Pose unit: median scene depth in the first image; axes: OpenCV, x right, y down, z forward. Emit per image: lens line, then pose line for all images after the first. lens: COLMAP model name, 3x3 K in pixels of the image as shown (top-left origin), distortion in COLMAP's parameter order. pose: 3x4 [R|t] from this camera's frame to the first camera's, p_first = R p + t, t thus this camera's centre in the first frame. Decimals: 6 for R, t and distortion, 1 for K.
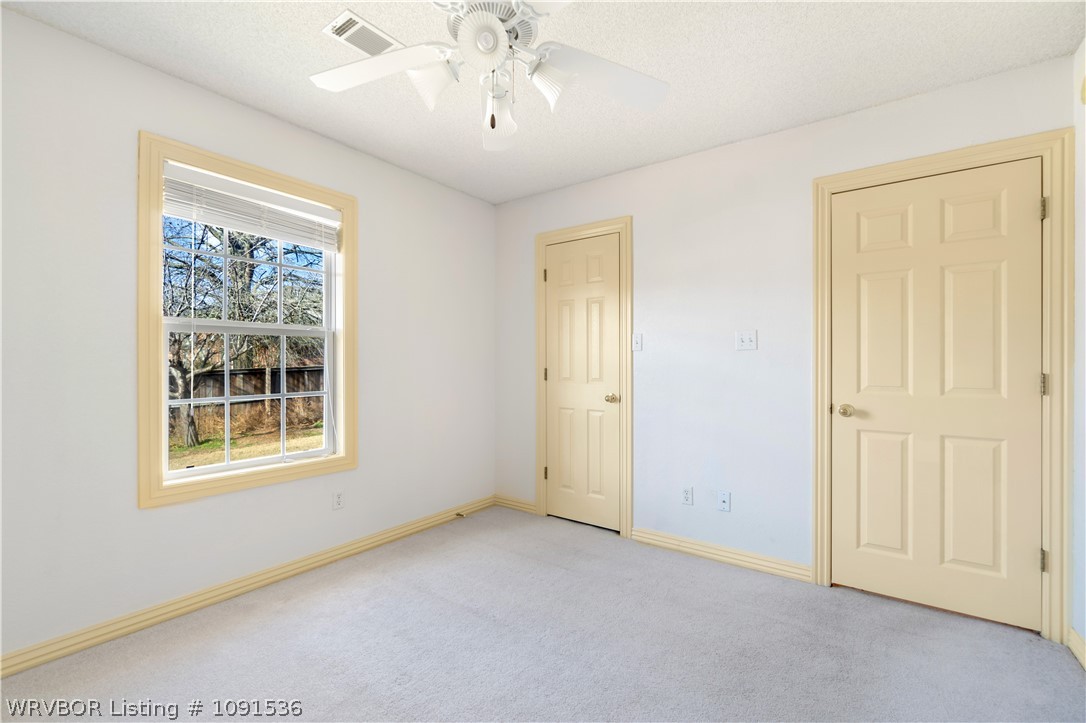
lens RADIAL K [[471.2, 0, 543.0], [0, 471.2, 361.5], [0, 0, 1]] dist [-0.000405, 0.000048]
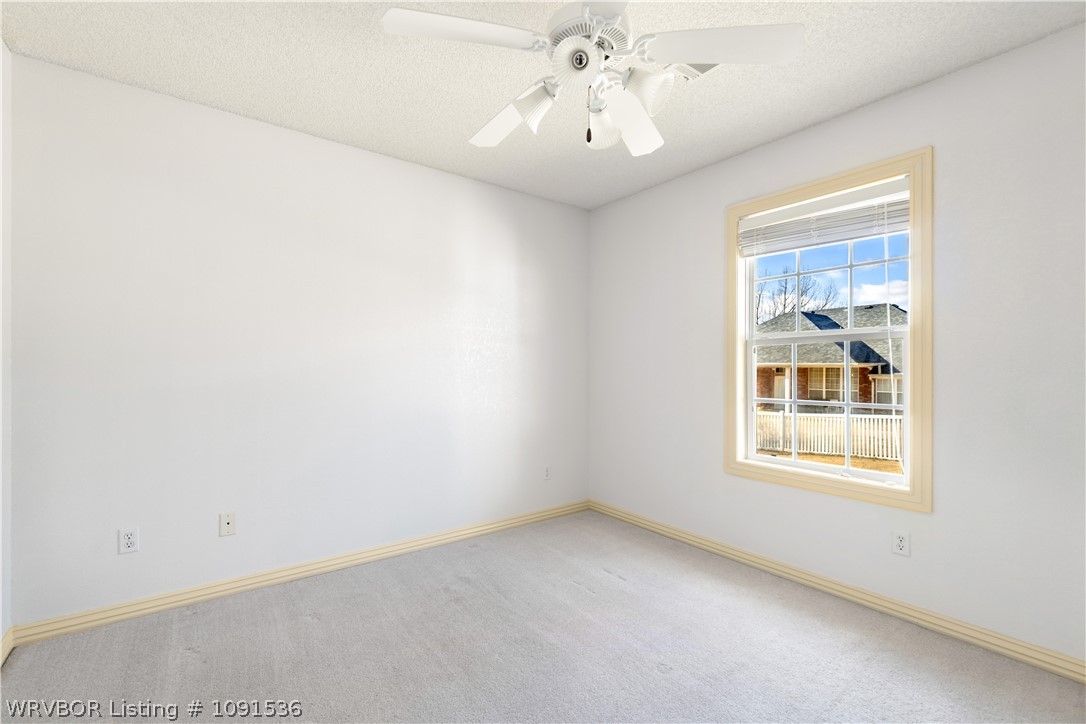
lens RADIAL K [[471.2, 0, 543.0], [0, 471.2, 362.0], [0, 0, 1]] dist [-0.000405, 0.000048]
pose [[-0.280937, -0.013890, -0.959626, 0.555457], [-0.002886, 0.999903, -0.013628, 0.001508], [0.959722, -0.001059, -0.280950, 0.729212]]
